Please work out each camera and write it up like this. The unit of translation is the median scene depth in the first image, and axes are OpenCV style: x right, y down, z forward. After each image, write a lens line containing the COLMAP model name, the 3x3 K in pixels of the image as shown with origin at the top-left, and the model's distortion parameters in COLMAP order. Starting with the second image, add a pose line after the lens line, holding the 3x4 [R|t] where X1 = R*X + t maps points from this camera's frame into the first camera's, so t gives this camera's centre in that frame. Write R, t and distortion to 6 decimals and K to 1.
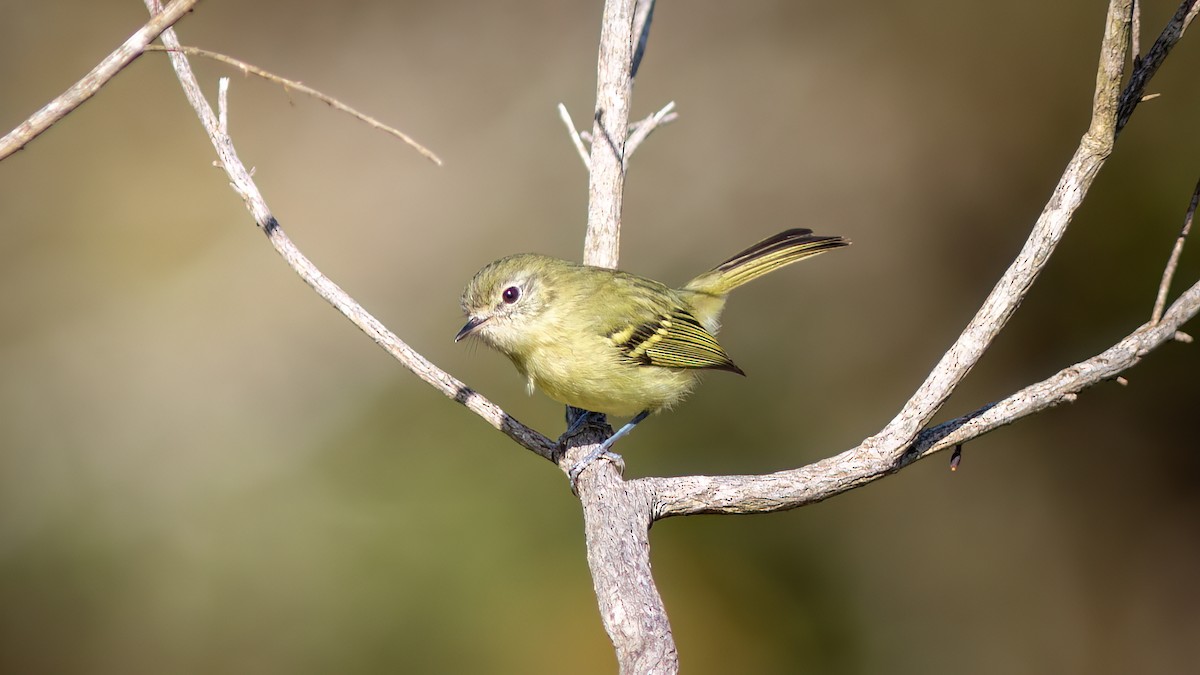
lens RADIAL K [[926.6, 0, 599.6], [0, 926.6, 331.5], [0, 0, 1]] dist [0.002867, 0.001018]
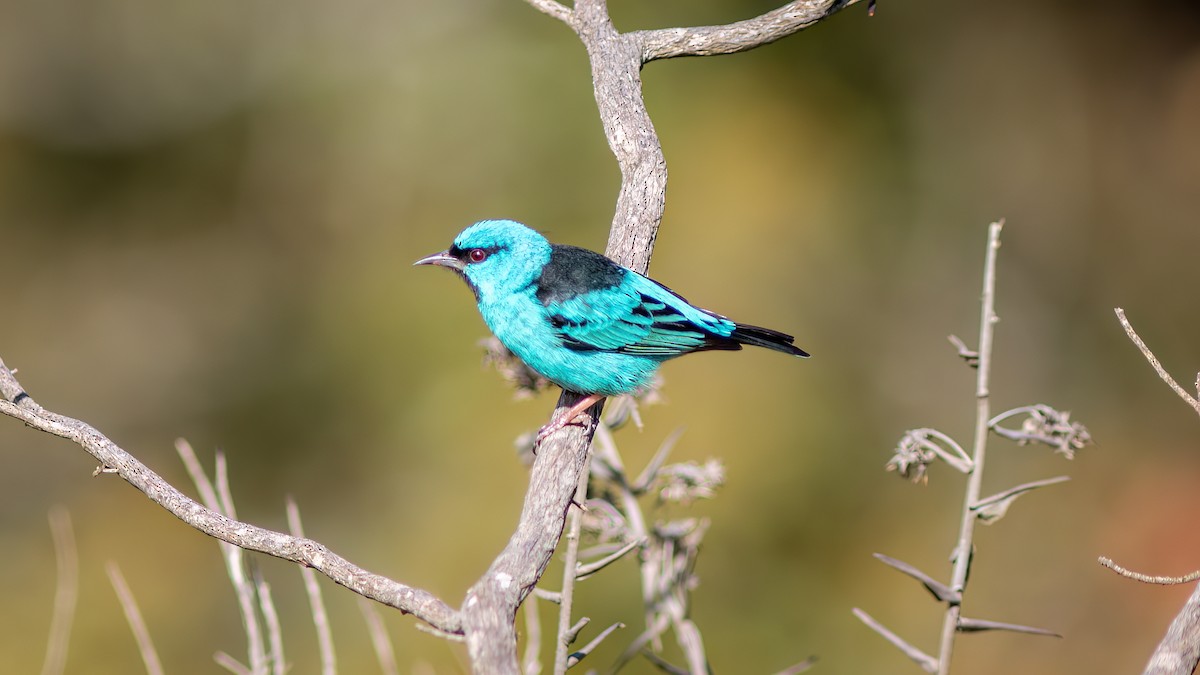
lens RADIAL K [[926.6, 0, 600.1], [0, 926.6, 331.3], [0, 0, 1]] dist [0.002867, 0.001018]
pose [[0.999192, -0.037014, -0.015638, 0.003336], [0.040004, 0.879751, 0.473750, -0.085704], [-0.003777, -0.473993, 0.880521, -0.332259]]
